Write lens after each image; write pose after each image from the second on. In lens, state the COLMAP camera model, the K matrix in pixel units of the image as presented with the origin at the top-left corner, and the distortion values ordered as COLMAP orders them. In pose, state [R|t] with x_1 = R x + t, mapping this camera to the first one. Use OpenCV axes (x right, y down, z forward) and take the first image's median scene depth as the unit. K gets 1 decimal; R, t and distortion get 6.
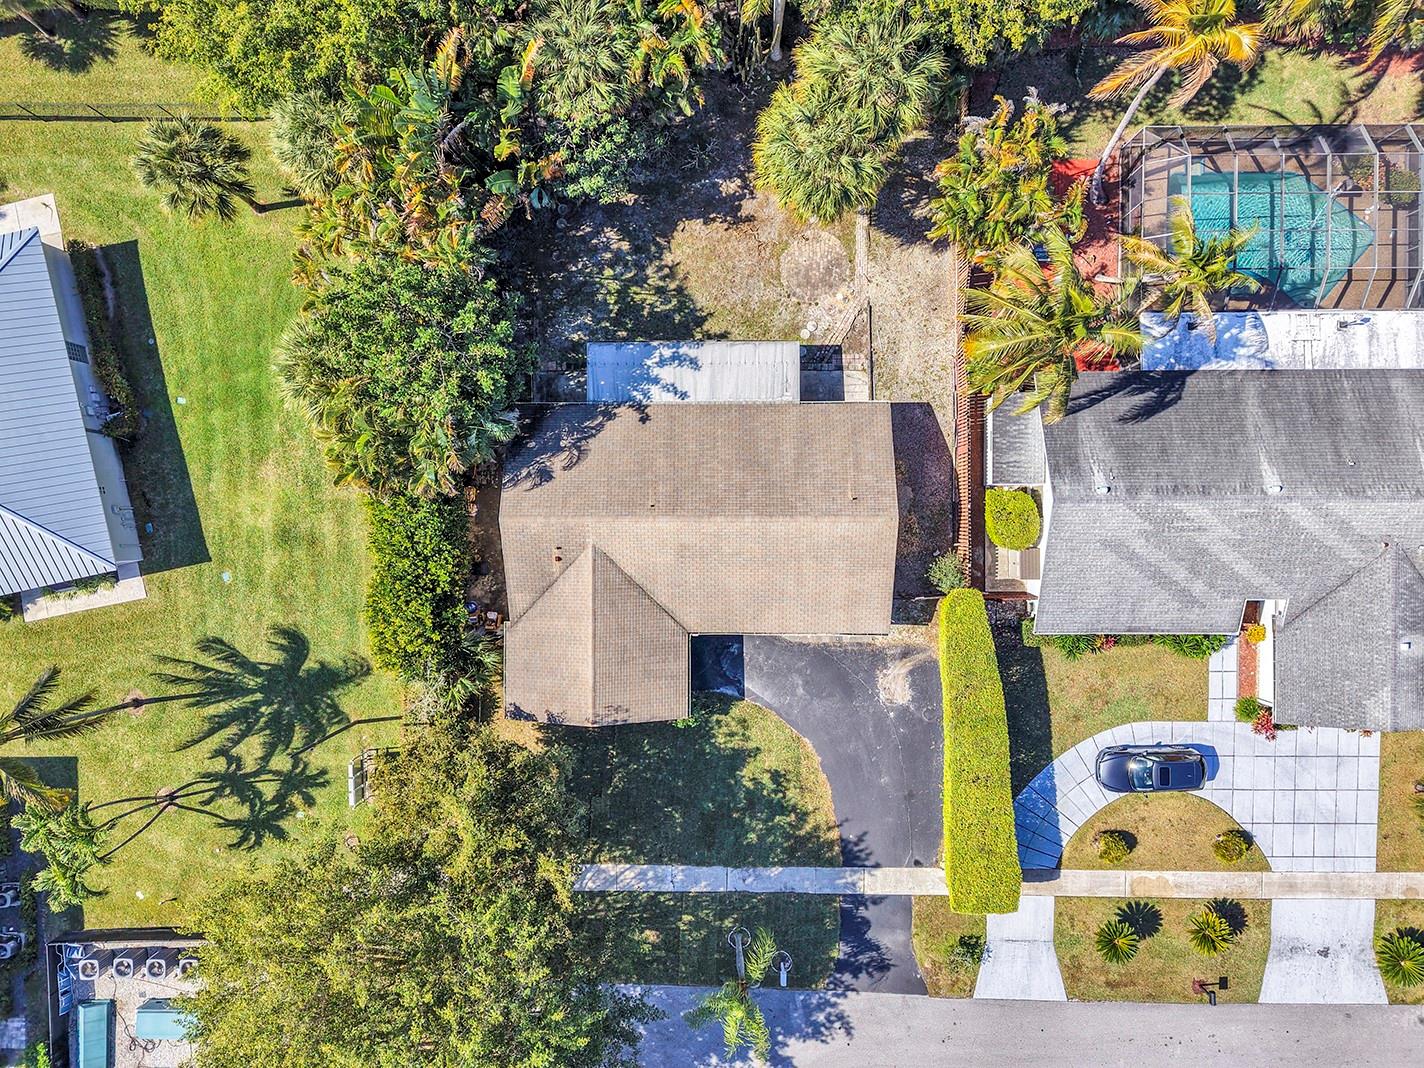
lens RADIAL K [[945.1, 0, 712.0], [0, 945.1, 534.0], [0, 0, 1]] dist [0.025017, -0.000393]
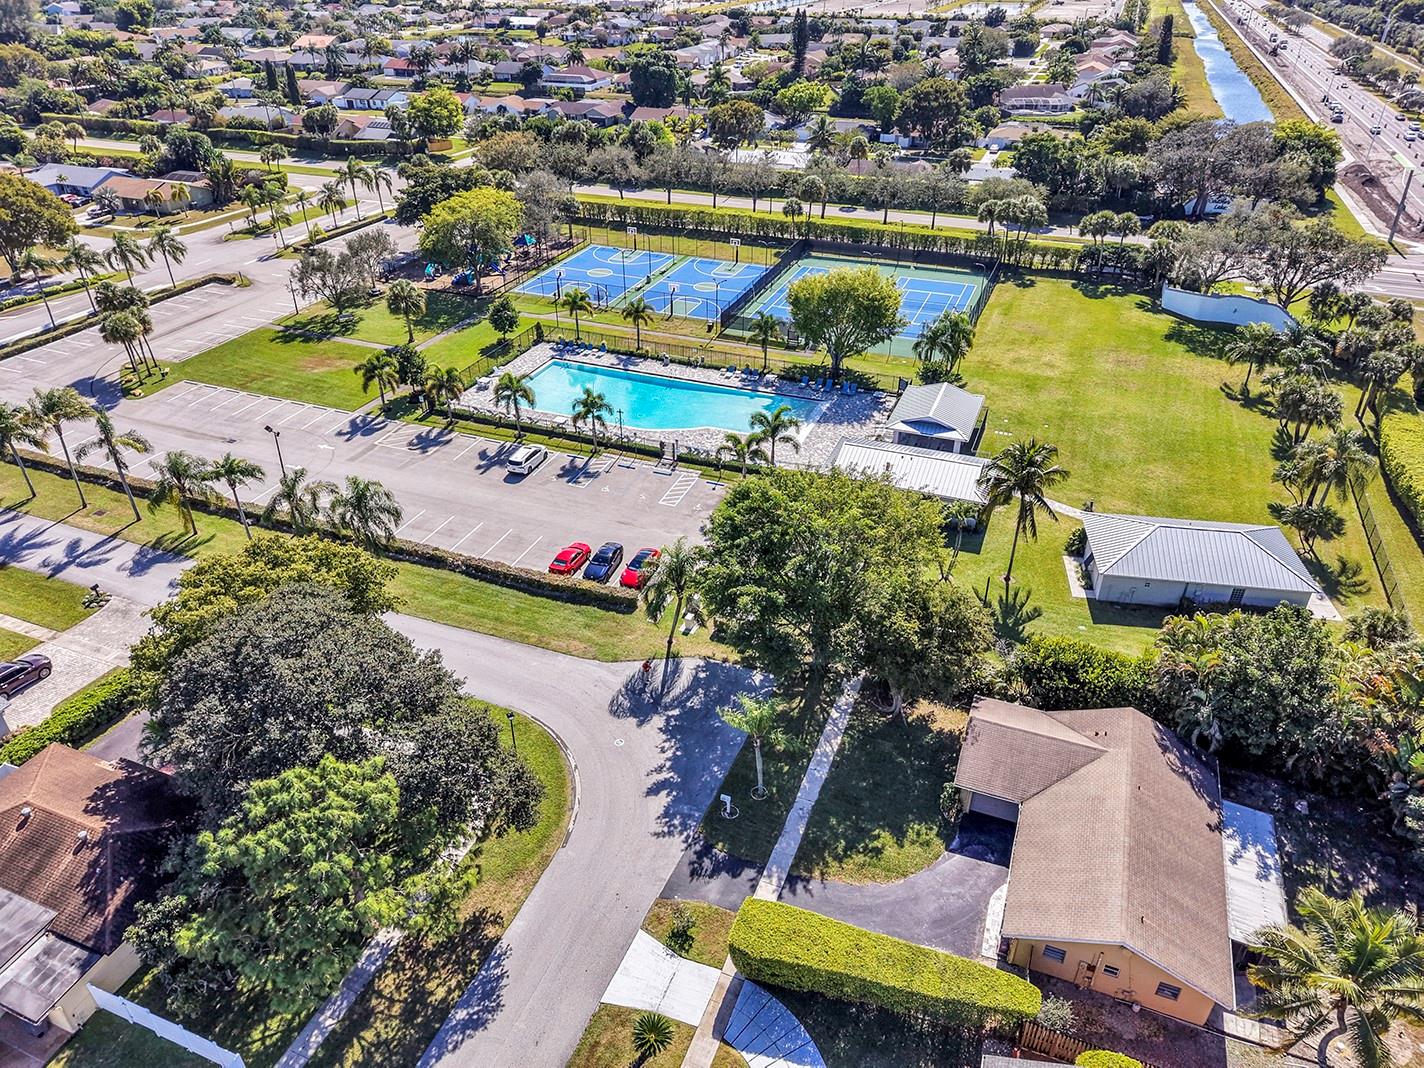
lens RADIAL K [[970.1, 0, 737.1], [0, 970.1, 529.5], [0, 0, 1]] dist [0.038622, -0.000055]
pose [[-0.351770, 0.500208, -0.791233, 0.893279], [-0.935944, -0.202708, 0.287957, 0.150576], [-0.016351, 0.841844, 0.539473, 0.005767]]
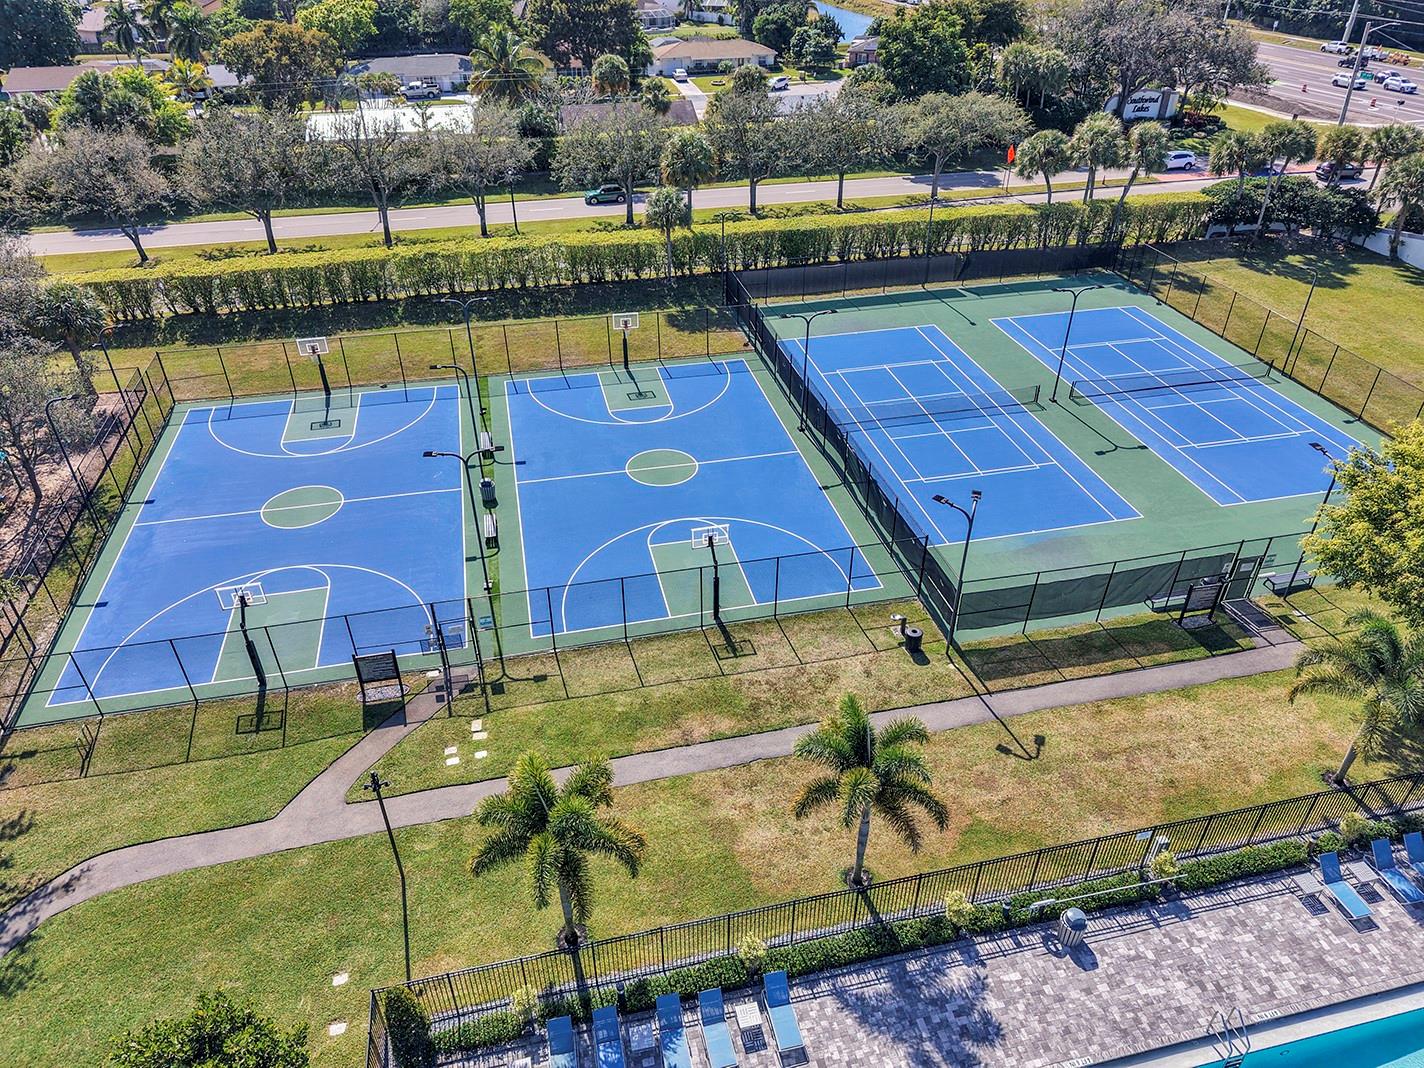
lens RADIAL K [[945.1, 0, 712.0], [0, 945.1, 534.0], [0, 0, 1]] dist [0.025017, -0.000393]
pose [[0.224398, 0.542390, -0.809604, -1.084096], [-0.974362, 0.111030, -0.195680, 1.495902], [-0.016245, 0.832758, 0.553399, 0.534906]]
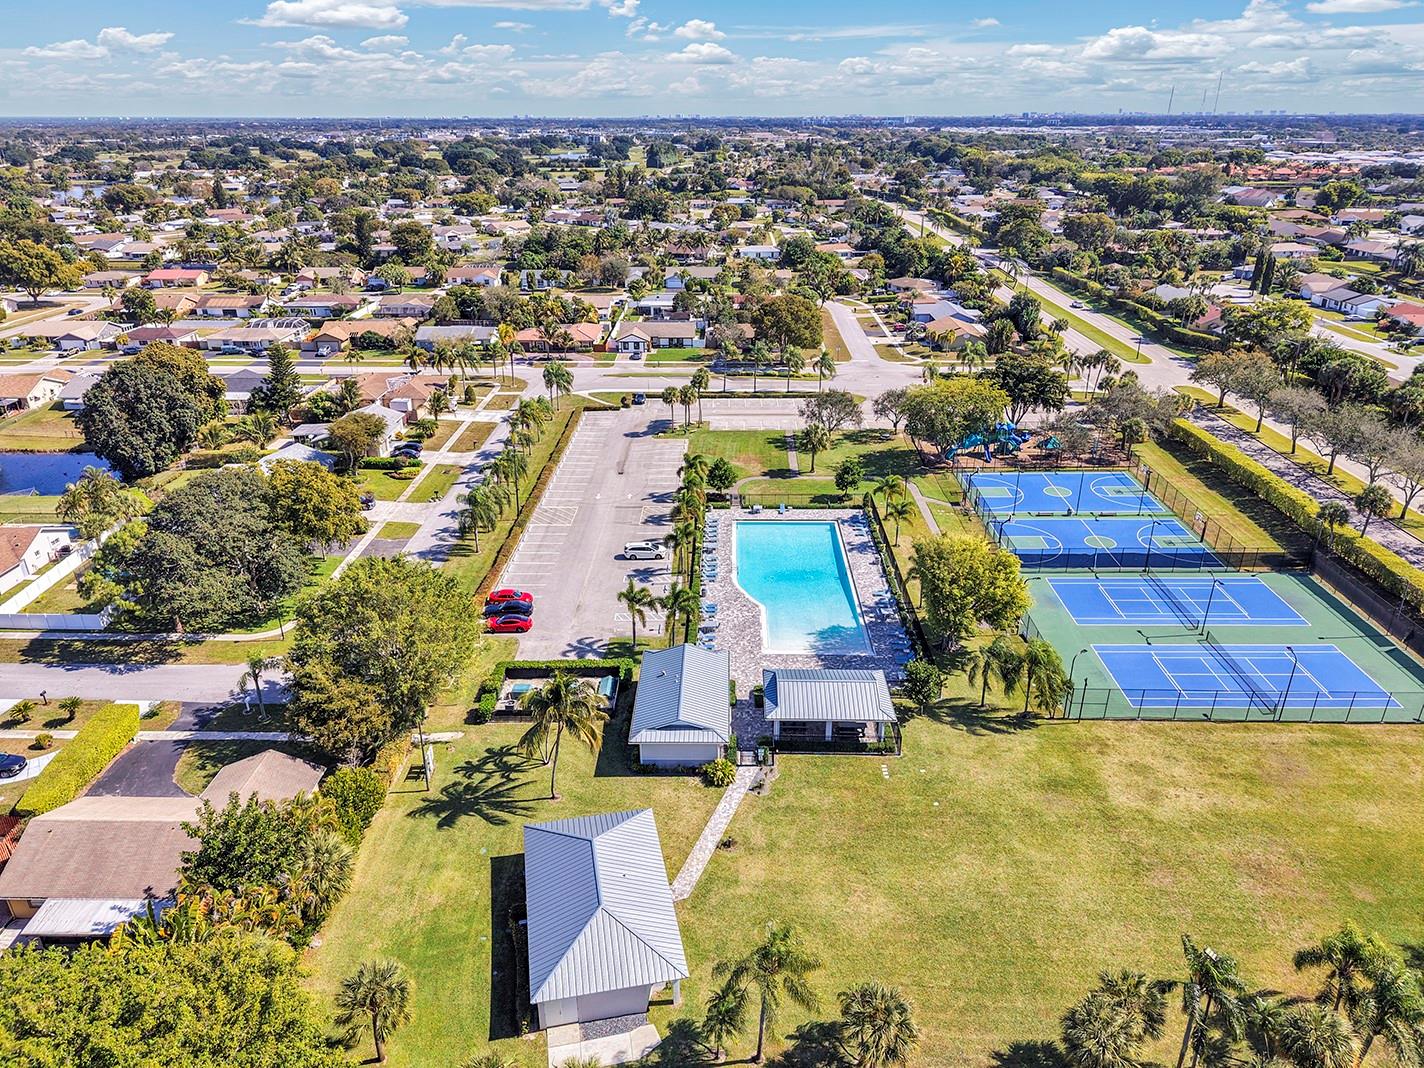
lens RADIAL K [[945.1, 0, 712.0], [0, 945.1, 534.0], [0, 0, 1]] dist [0.025017, -0.000393]
pose [[-0.999691, 0.012893, 0.021240, -0.942887], [0.013743, -0.425226, 0.904983, -1.178920], [0.020700, 0.904995, 0.424918, -0.155326]]
